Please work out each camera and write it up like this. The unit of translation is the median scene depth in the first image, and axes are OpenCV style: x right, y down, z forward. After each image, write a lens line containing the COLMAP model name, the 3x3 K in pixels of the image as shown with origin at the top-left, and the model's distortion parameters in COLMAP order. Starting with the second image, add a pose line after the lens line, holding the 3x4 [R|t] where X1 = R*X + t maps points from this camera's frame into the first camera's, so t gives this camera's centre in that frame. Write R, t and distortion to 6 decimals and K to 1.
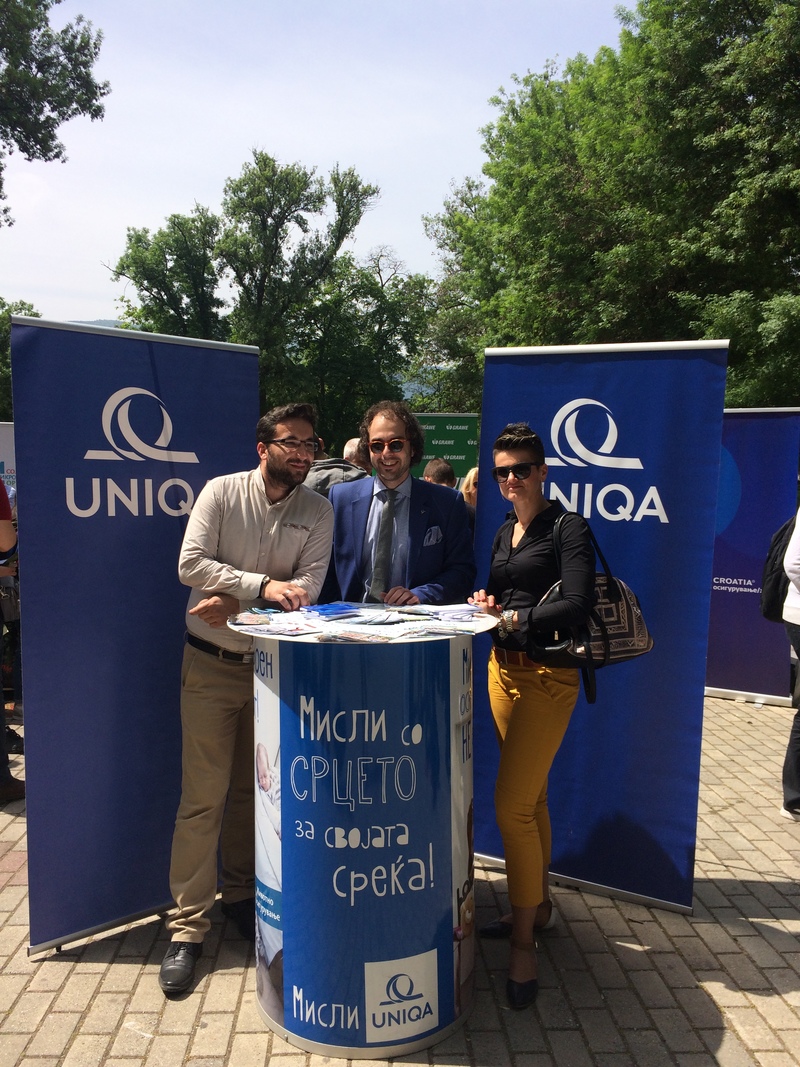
lens RADIAL K [[918.3, 0, 400.0], [0, 918.3, 533.5], [0, 0, 1]] dist [0.070792, -0.079293]
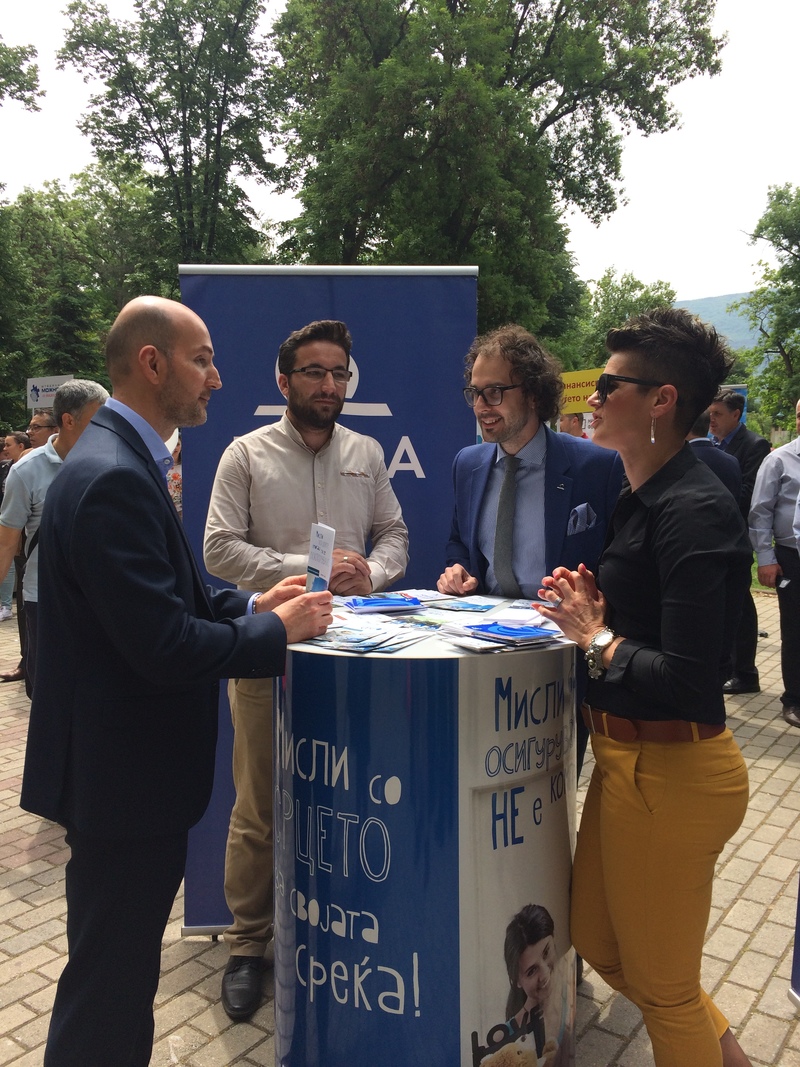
lens RADIAL K [[918.3, 0, 400.0], [0, 918.3, 533.5], [0, 0, 1]] dist [0.070792, -0.079293]
pose [[0.775258, 0.042640, -0.630204, 0.377367], [-0.026647, 0.999038, 0.034815, 0.000671], [0.631082, -0.010198, 0.775649, 0.392435]]
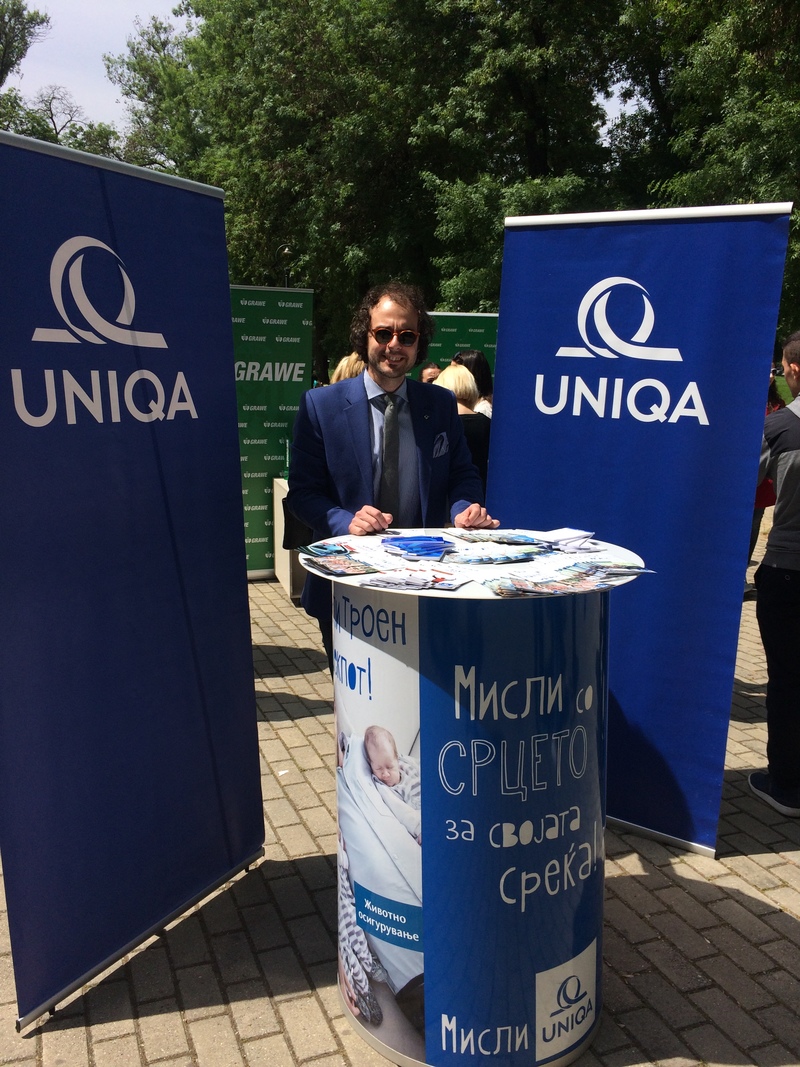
lens RADIAL K [[920.0, 0, 422.4], [0, 920.0, 536.1], [0, 0, 1]] dist [0.077814, -0.095706]
pose [[0.944193, -0.050793, 0.325454, -0.317290], [0.008327, 0.991404, 0.130567, -0.026309], [-0.329288, -0.120570, 0.936500, 0.253699]]
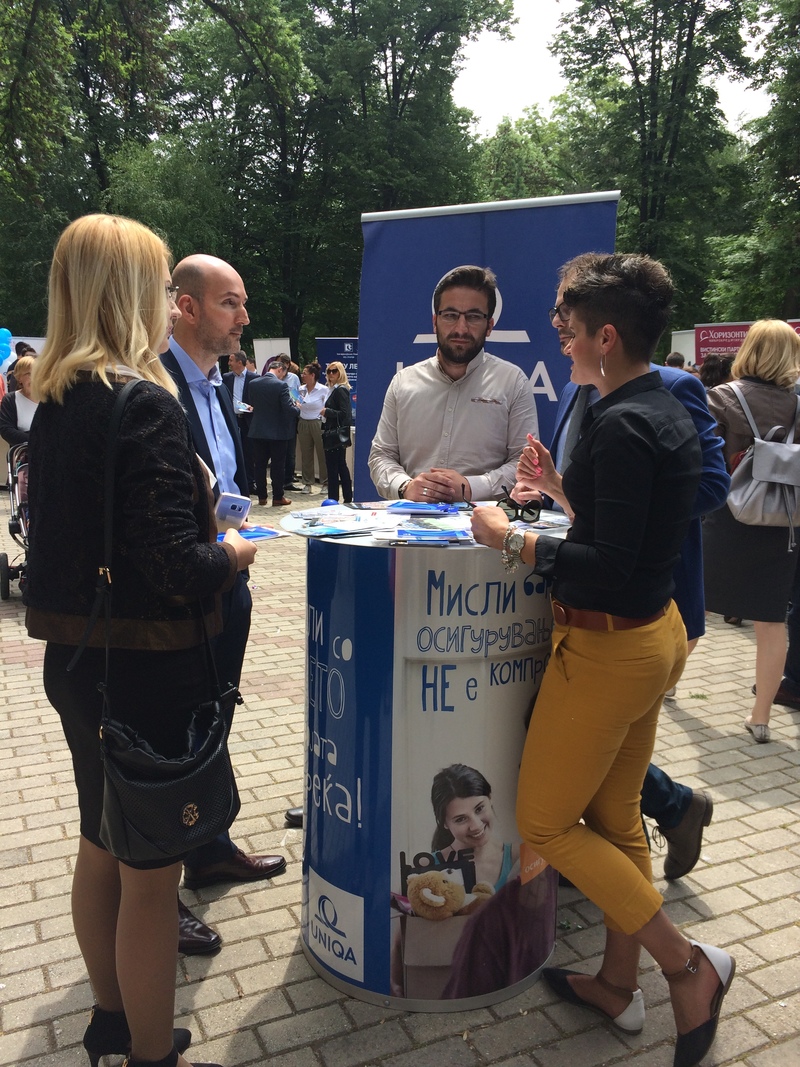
lens RADIAL K [[914.7, 0, 398.1], [0, 914.7, 539.3], [0, 0, 1]] dist [0.106148, -0.157549]
pose [[0.385649, 0.153933, -0.909714, 0.675456], [-0.057495, 0.988077, 0.142819, -0.009270], [0.920852, -0.002774, 0.389901, 0.593071]]
